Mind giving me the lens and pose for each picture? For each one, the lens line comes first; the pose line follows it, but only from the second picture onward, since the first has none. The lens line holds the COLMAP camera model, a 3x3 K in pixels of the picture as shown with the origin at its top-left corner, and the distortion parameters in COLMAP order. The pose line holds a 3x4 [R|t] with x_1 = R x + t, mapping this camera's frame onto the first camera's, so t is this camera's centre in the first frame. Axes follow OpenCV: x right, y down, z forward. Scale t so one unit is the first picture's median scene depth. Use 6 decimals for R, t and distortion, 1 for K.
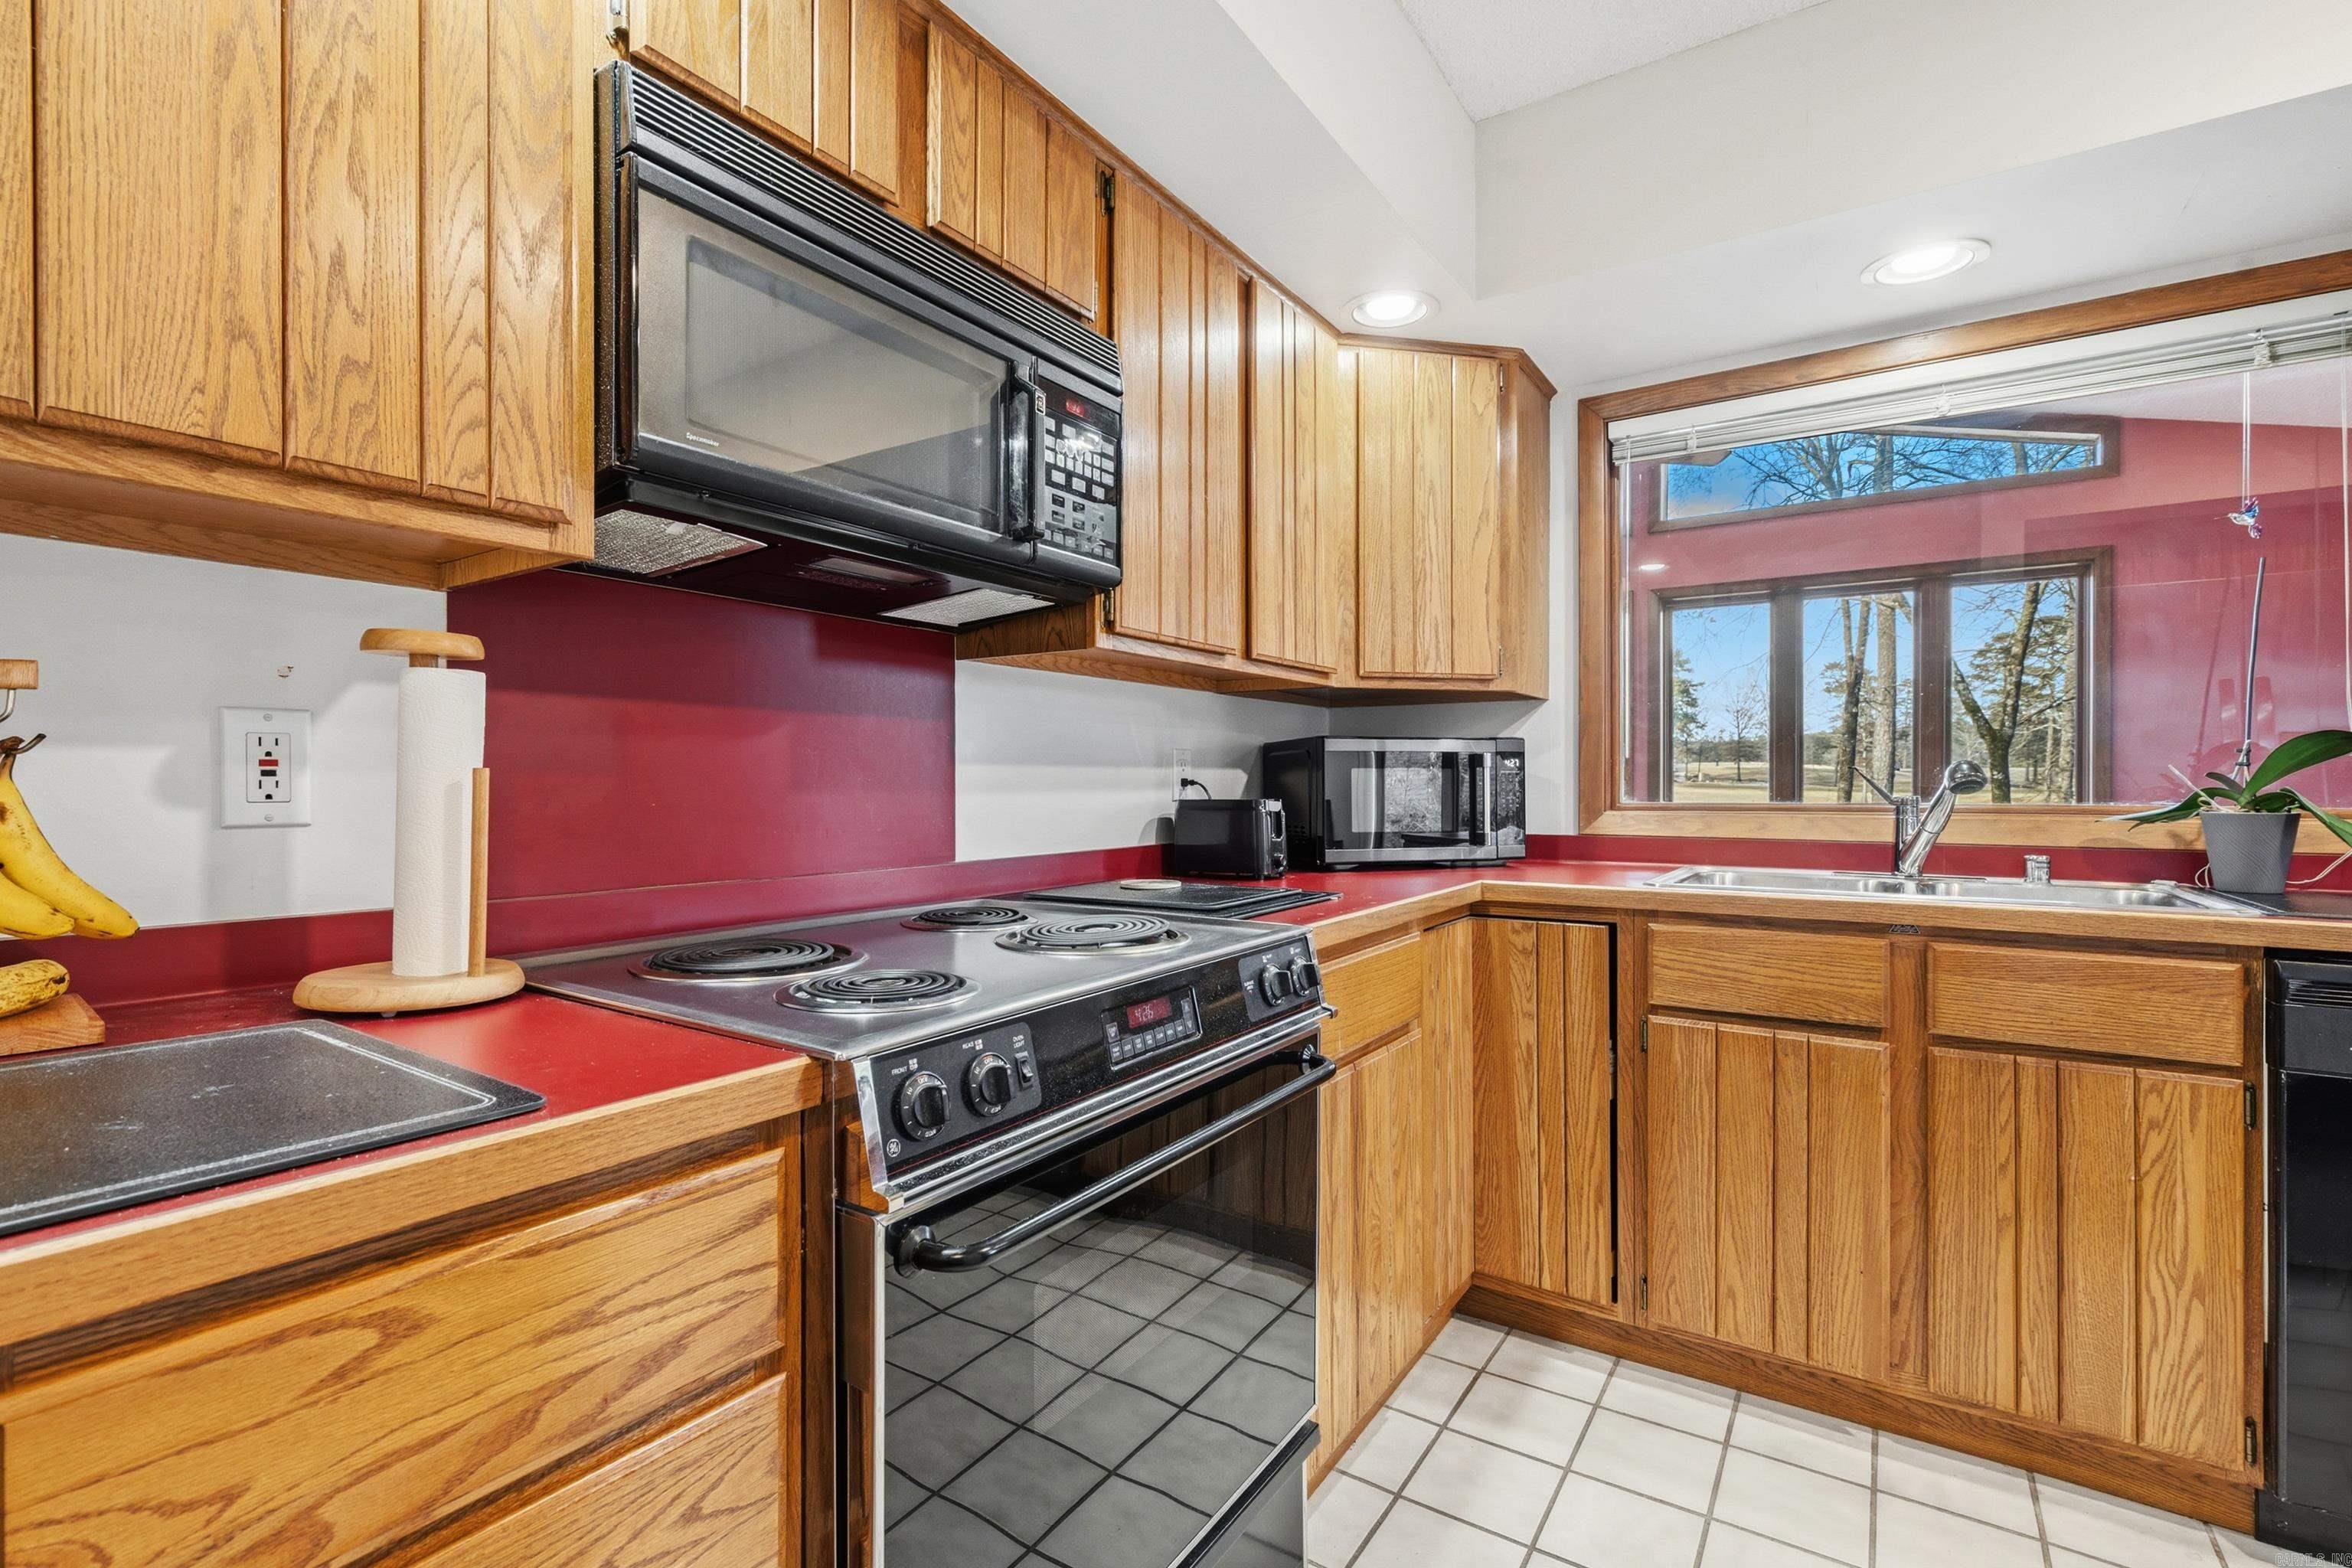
lens RADIAL K [[1064.1, 0, 1176.0], [0, 1064.1, 784.0], [0, 0, 1]] dist [0.001528, 0.000031]
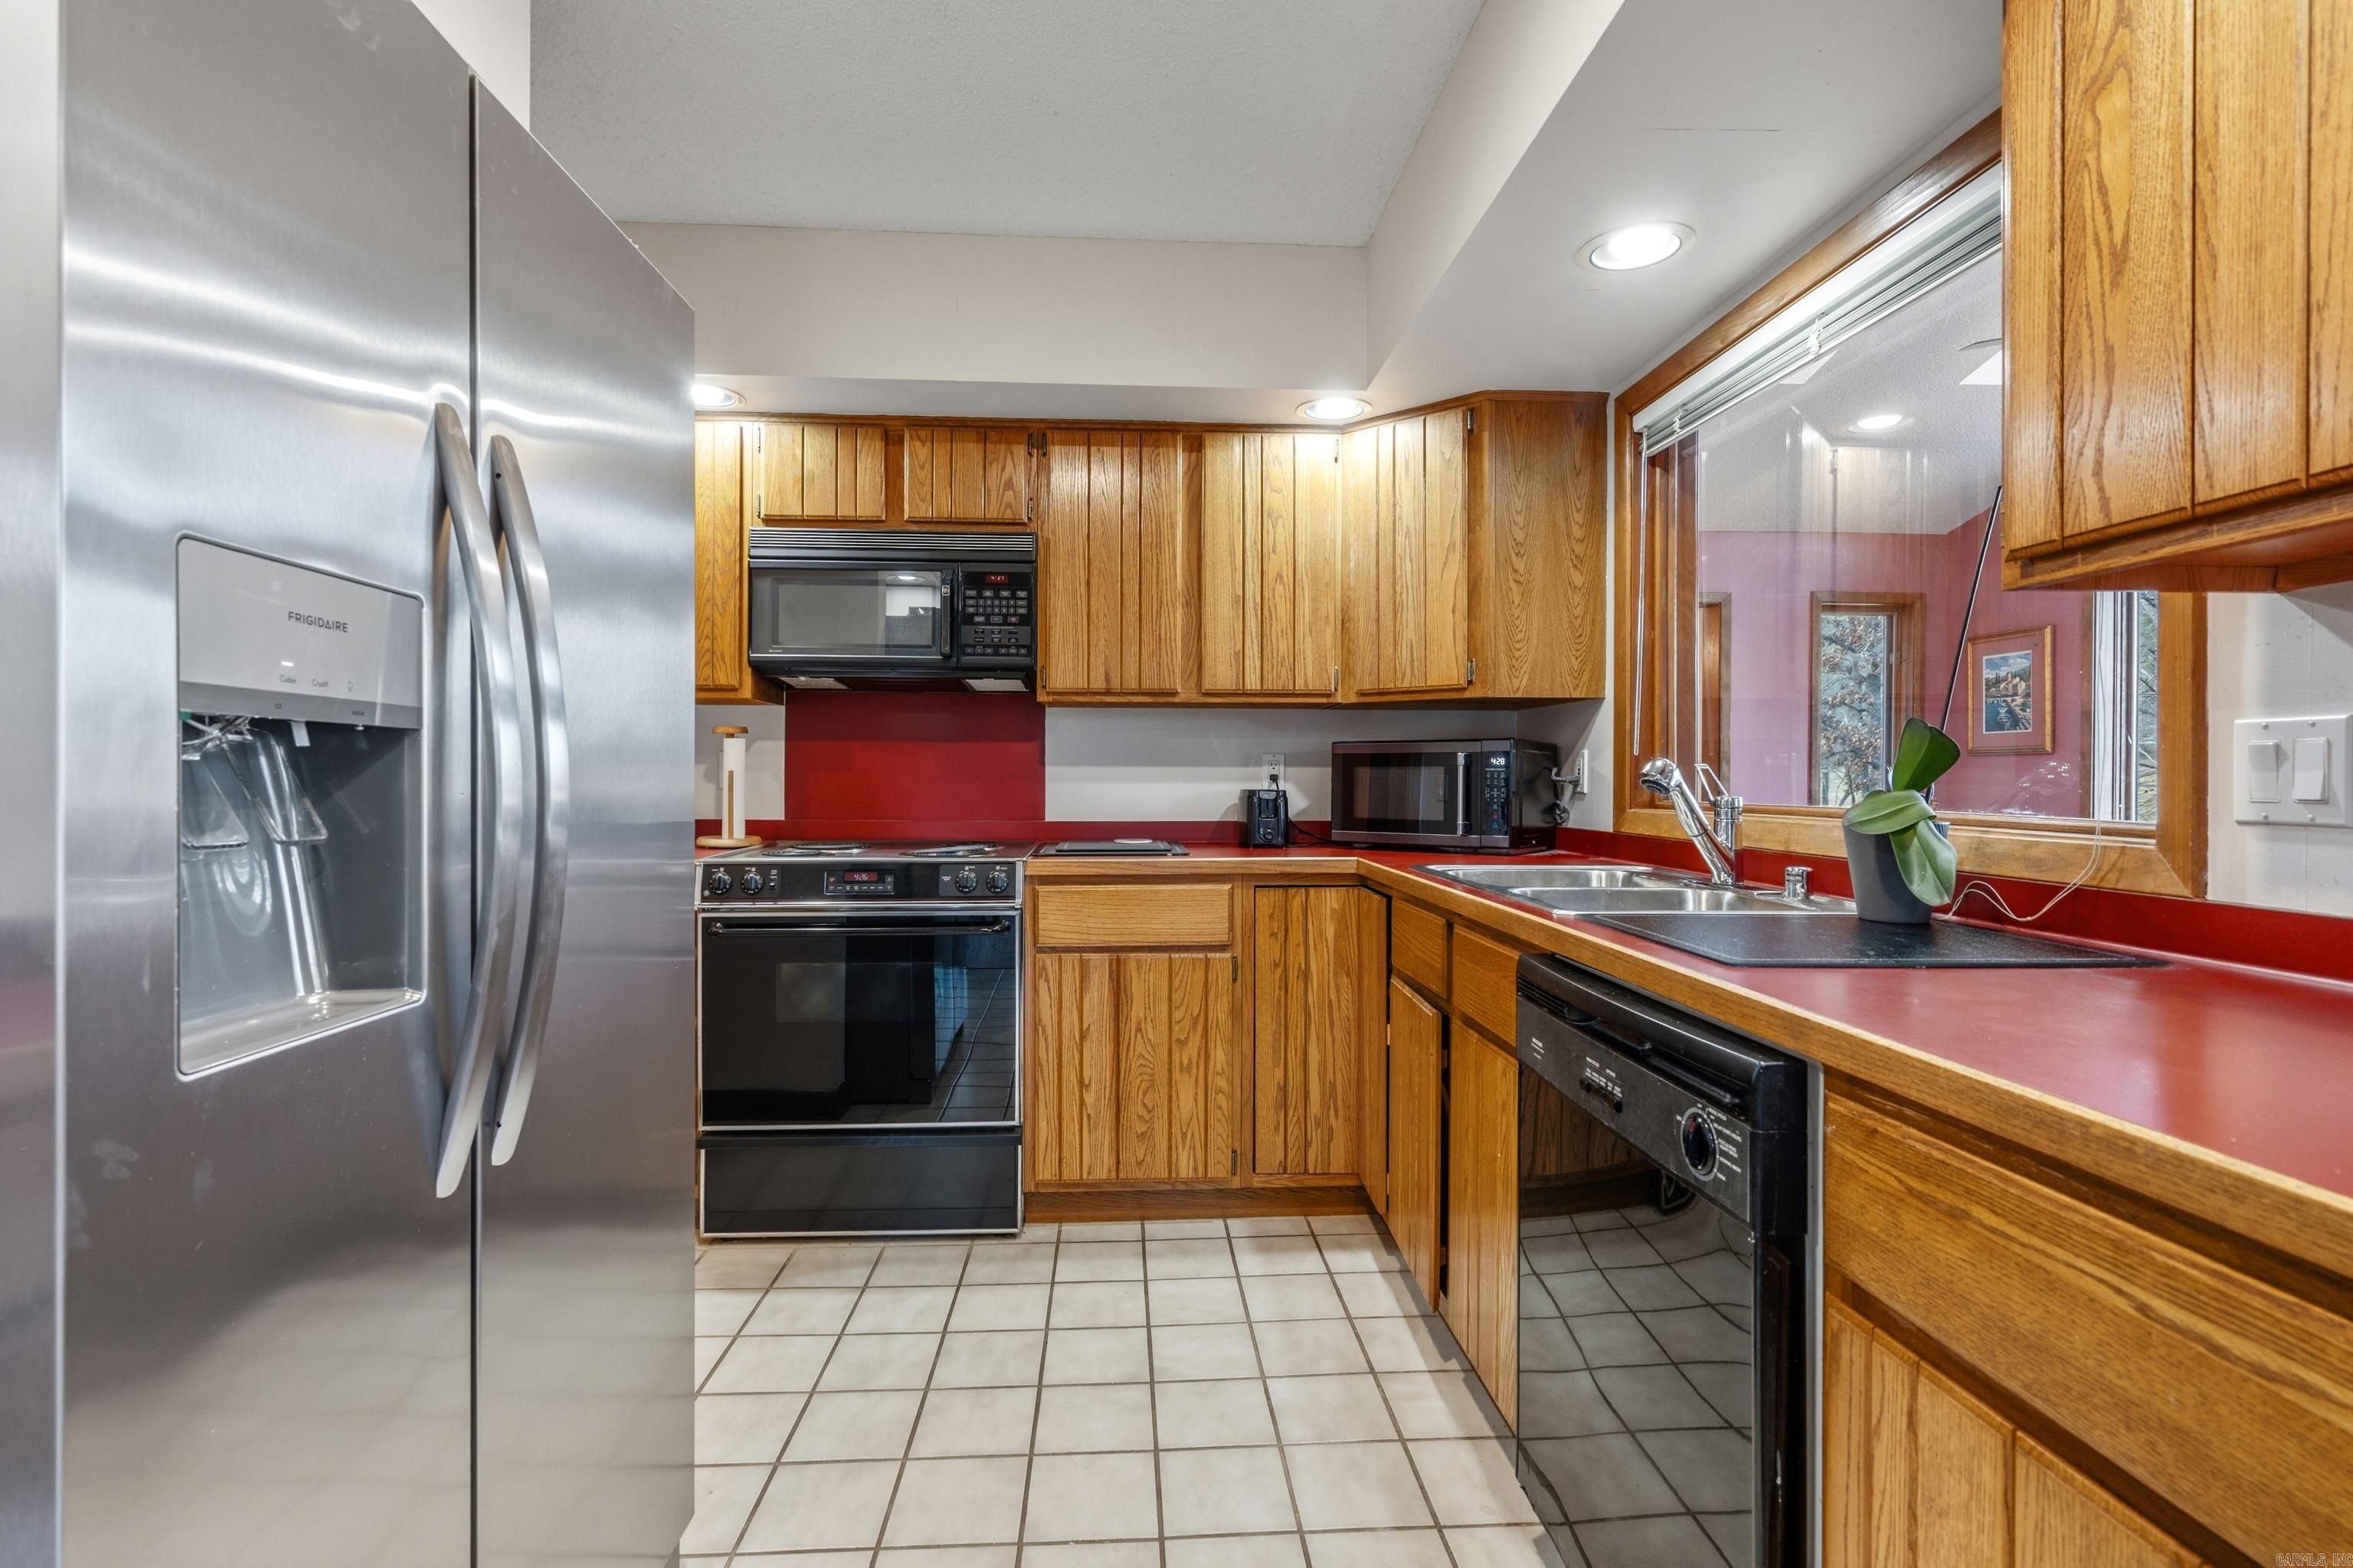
lens RADIAL K [[1080.9, 0, 1167.2], [0, 1080.9, 774.2], [0, 0, 1]] dist [0.000696, 0.000279]
pose [[0.597346, 0.005030, -0.801968, 1.351514], [-0.006449, 0.999978, 0.001469, -0.008633], [0.801958, 0.004294, 0.597365, 0.080493]]
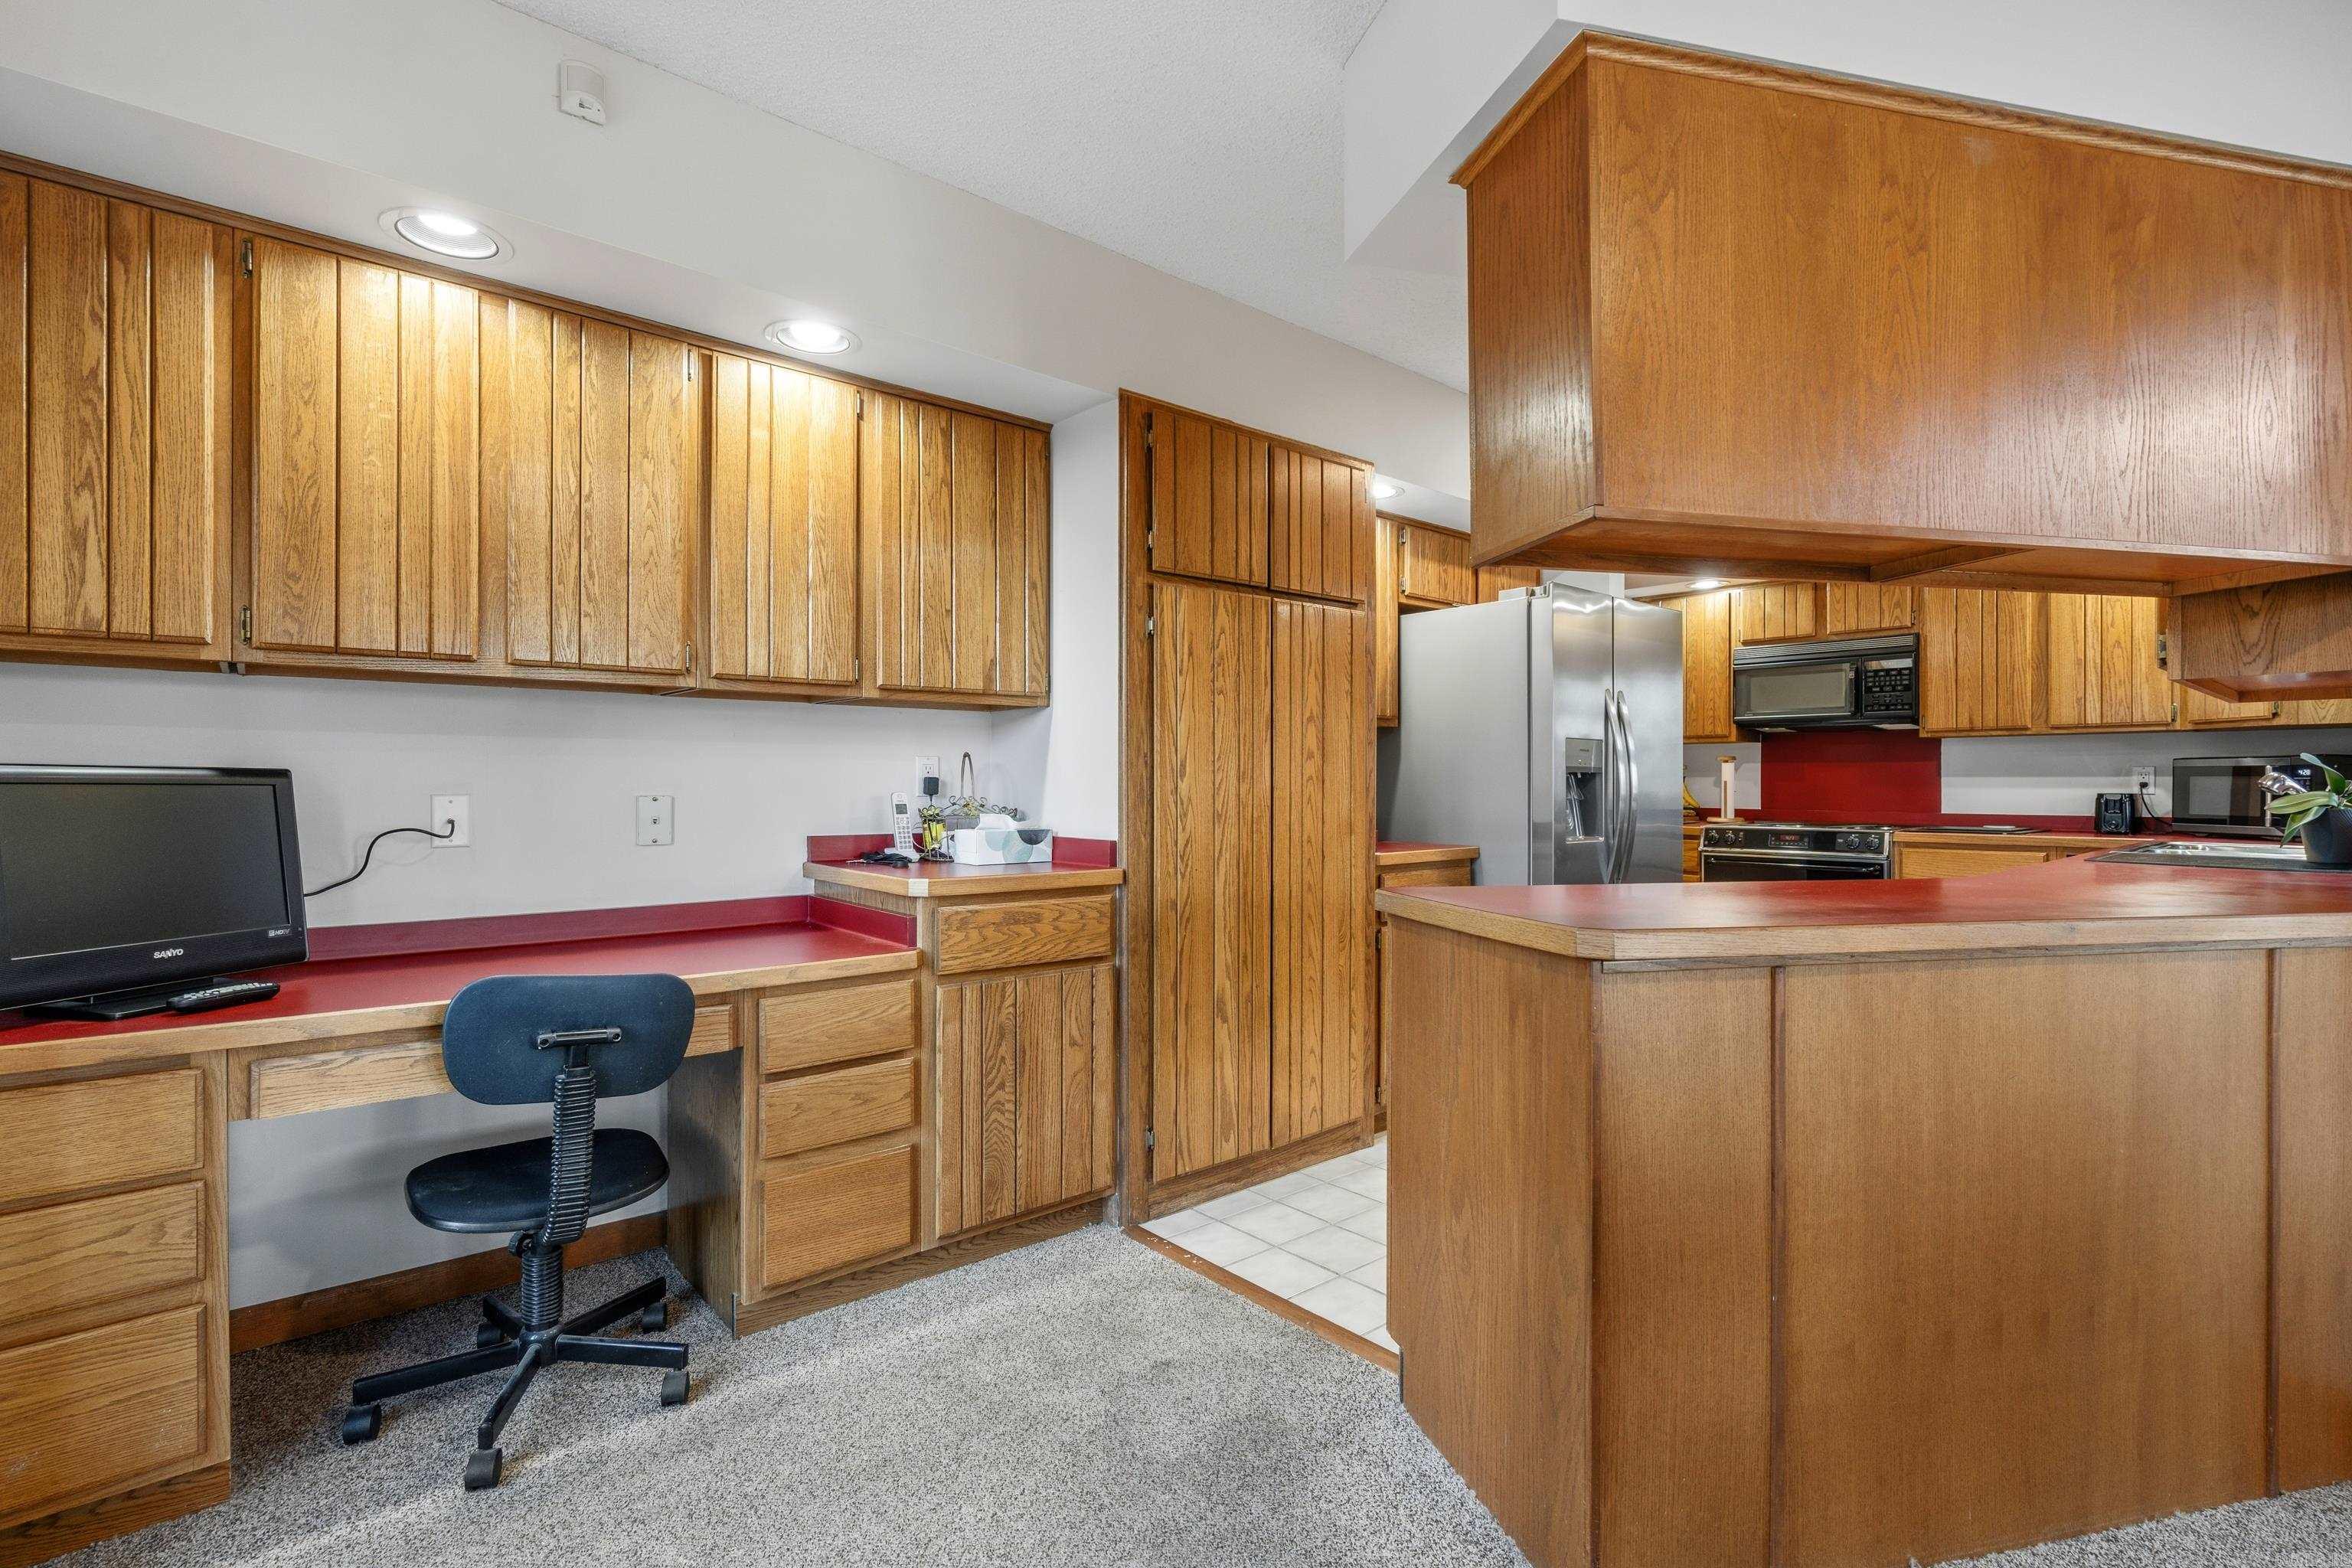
lens RADIAL K [[1080.4, 0, 1166.7], [0, 1080.4, 774.2], [0, 0, 1]] dist [0.000696, 0.000279]
pose [[-0.281279, -0.001900, -0.959624, 2.934357], [0.000260, 0.999998, -0.002056, -0.020164], [0.959626, -0.000828, -0.281278, -0.112422]]
